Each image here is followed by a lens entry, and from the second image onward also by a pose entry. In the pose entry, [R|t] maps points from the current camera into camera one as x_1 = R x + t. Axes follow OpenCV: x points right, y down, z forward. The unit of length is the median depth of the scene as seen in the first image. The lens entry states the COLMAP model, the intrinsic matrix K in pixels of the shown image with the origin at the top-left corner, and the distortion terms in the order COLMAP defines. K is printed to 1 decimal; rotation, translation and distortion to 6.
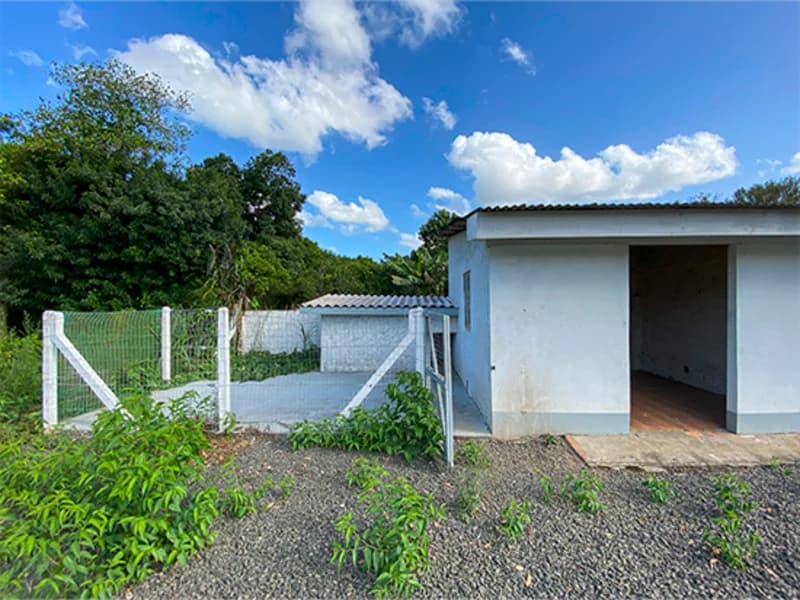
lens RADIAL K [[326.6, 0, 397.6], [0, 326.6, 299.5], [0, 0, 1]] dist [0.007858, -0.009624]
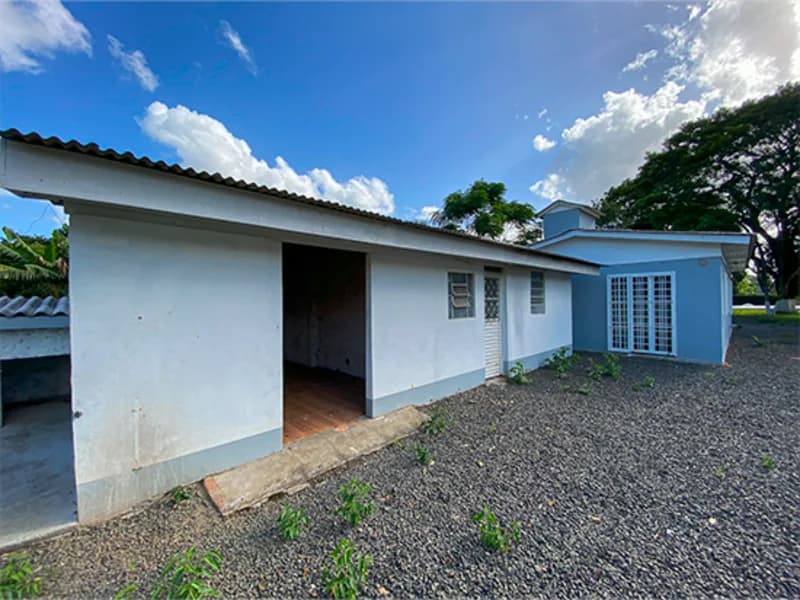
lens RADIAL K [[326.6, 0, 395.0], [0, 326.6, 296.1], [0, 0, 1]] dist [0.007858, -0.009624]
pose [[0.687412, 0.006948, 0.726234, 0.262662], [0.001974, 0.999933, -0.011435, -0.002392], [-0.726265, 0.009294, 0.687352, 0.149363]]
